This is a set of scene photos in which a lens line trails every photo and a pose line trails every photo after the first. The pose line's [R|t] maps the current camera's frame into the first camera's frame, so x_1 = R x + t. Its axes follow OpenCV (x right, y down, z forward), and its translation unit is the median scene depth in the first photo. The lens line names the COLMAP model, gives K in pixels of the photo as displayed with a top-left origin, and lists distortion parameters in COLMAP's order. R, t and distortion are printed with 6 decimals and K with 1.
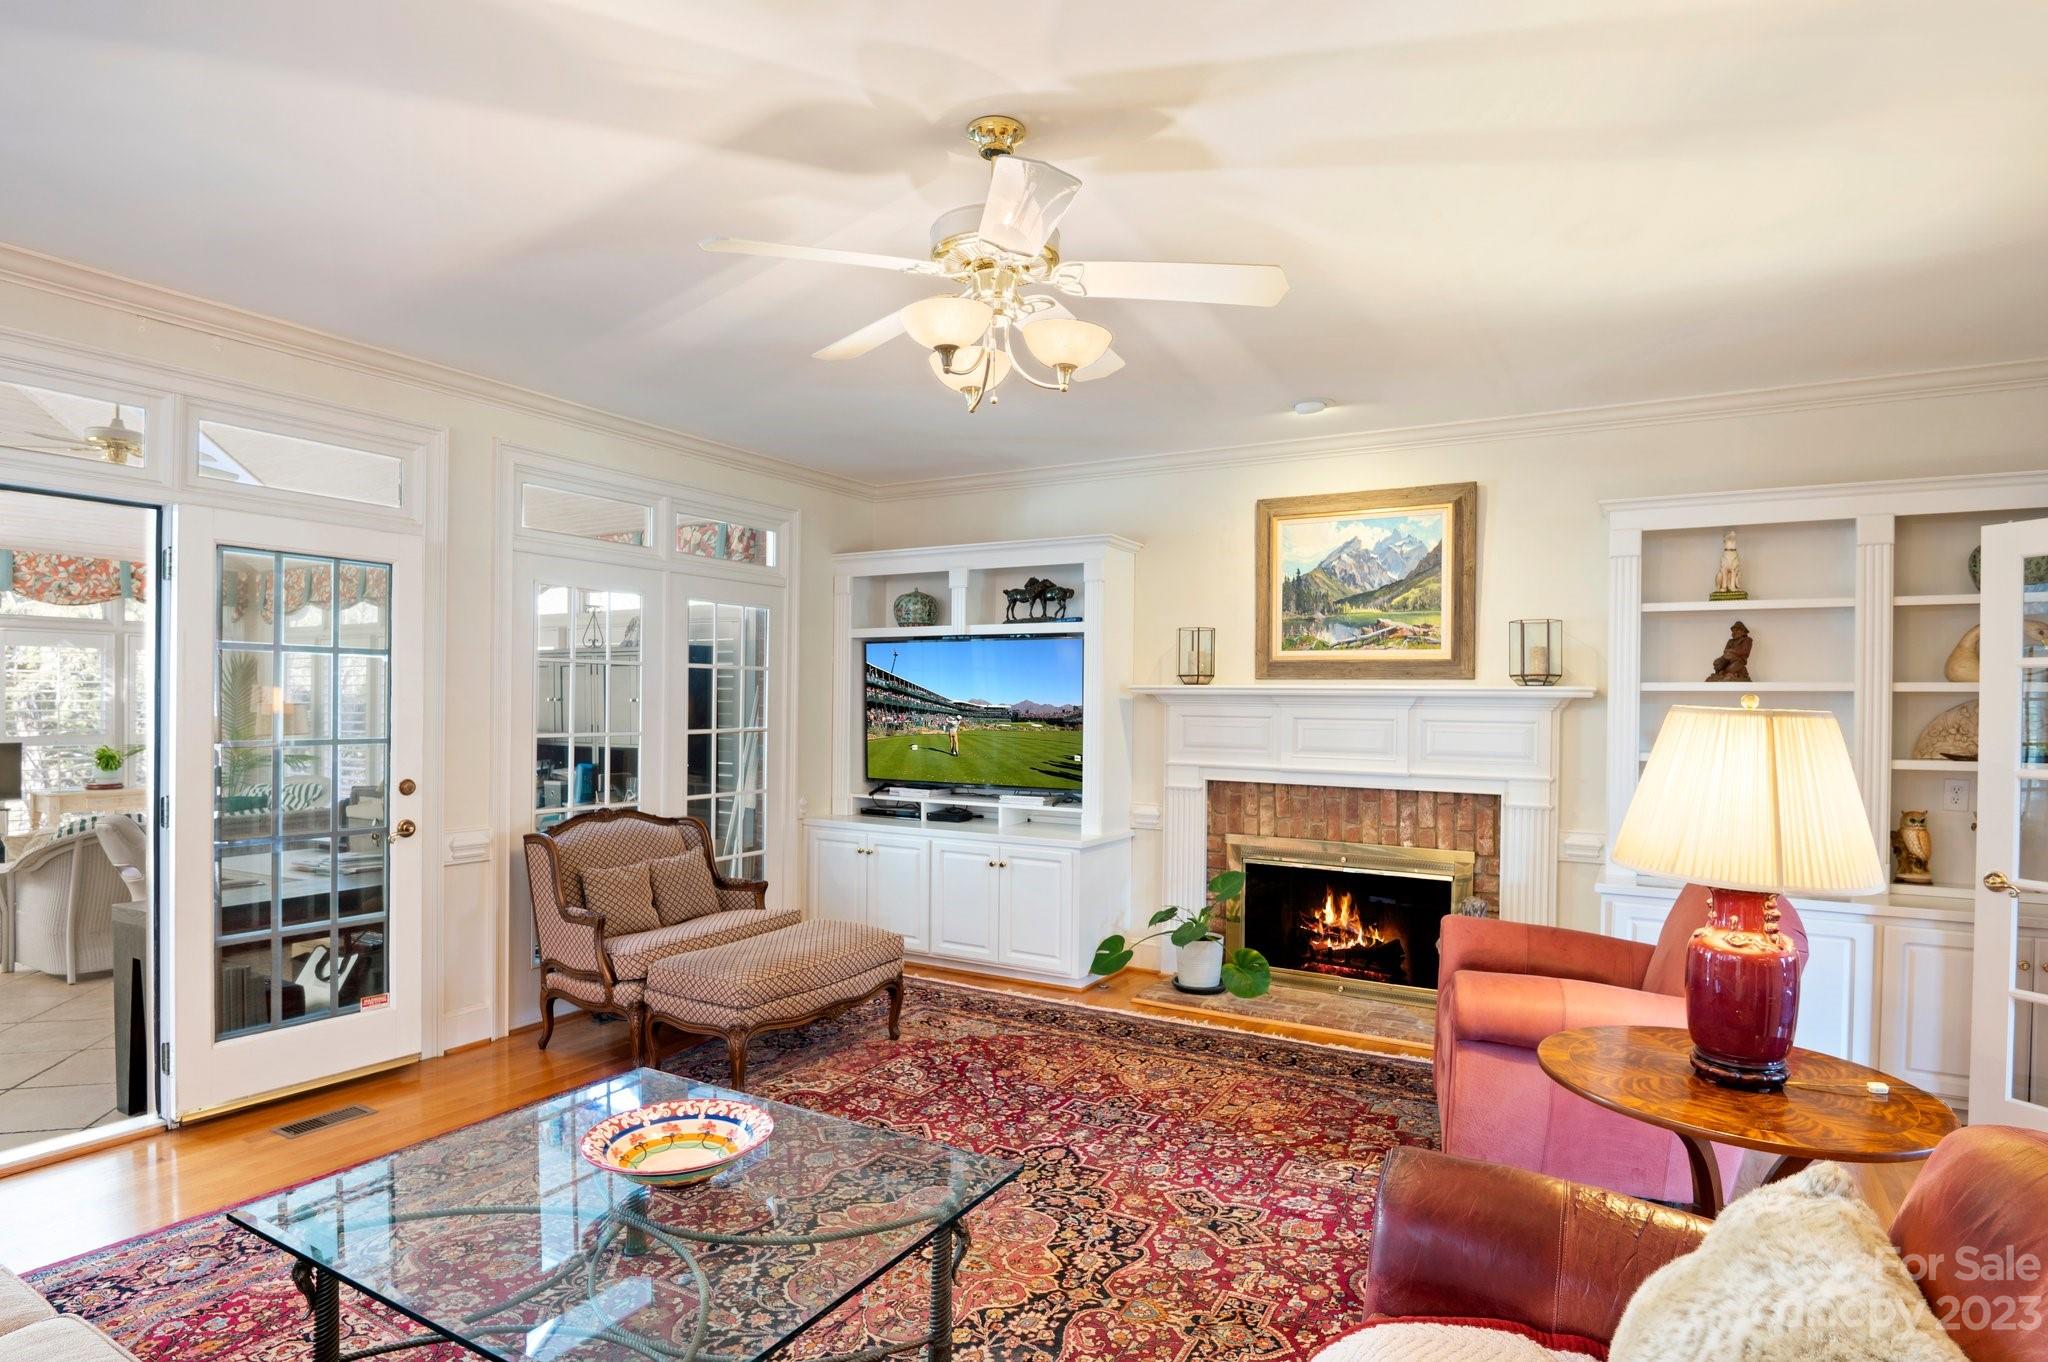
lens RADIAL K [[1084.7, 0, 1028.2], [0, 1084.7, 712.4], [0, 0, 1]] dist [-0.013041, -0.009658]
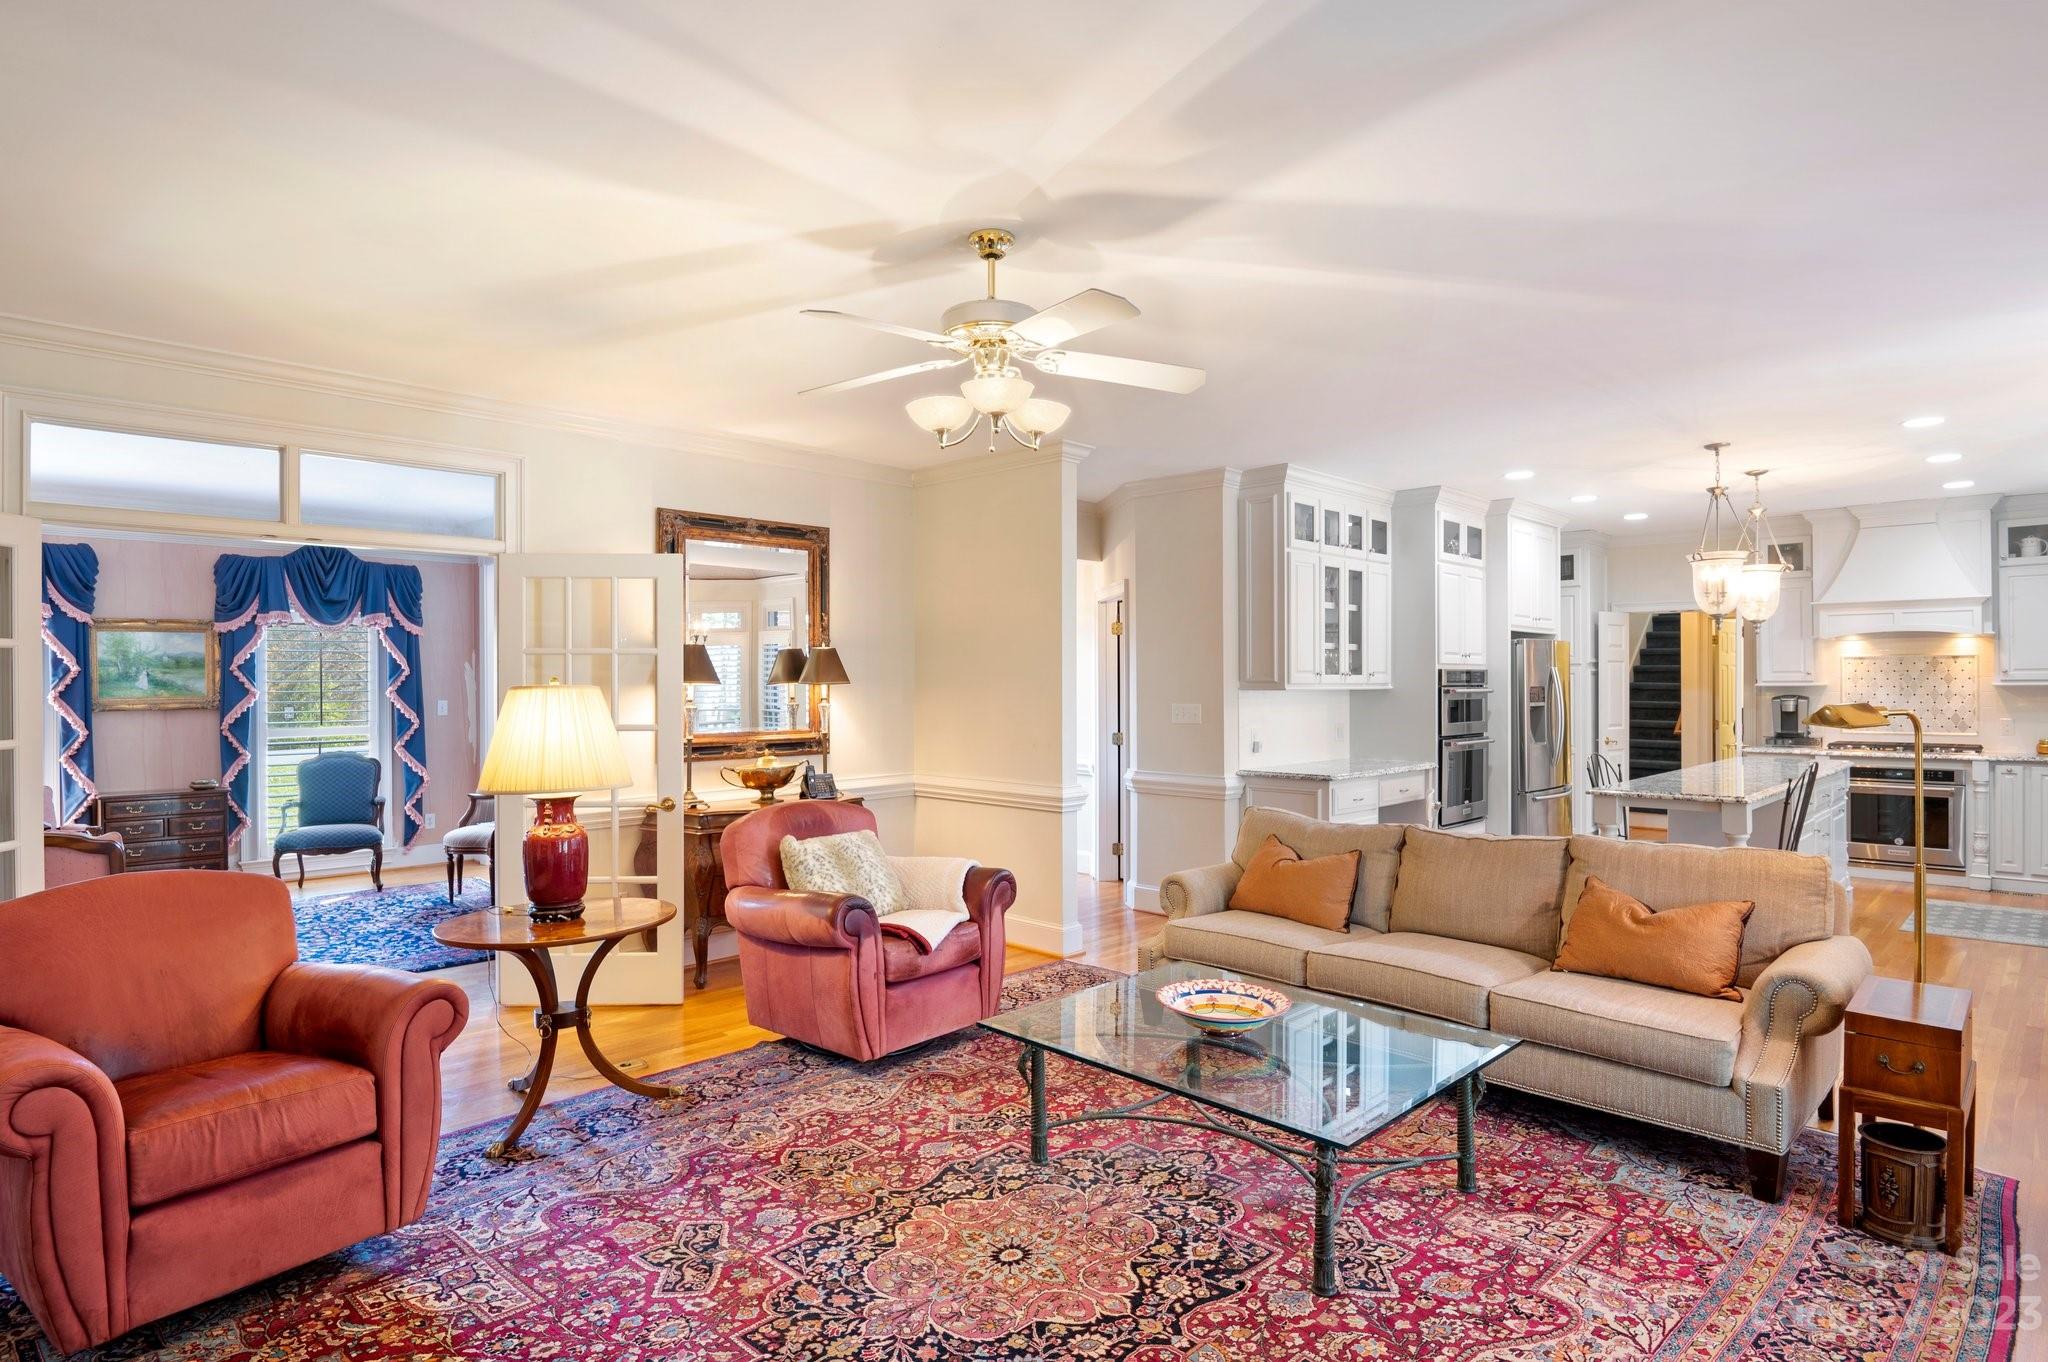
lens RADIAL K [[1084.7, 0, 1026.9], [0, 1084.7, 685.2], [0, 0, 1]] dist [-0.013041, -0.009658]
pose [[-0.967093, -0.007729, 0.254305, -0.195051], [-0.003678, 0.999859, 0.016404, -0.015650], [-0.254396, 0.014928, -0.966985, 1.089656]]
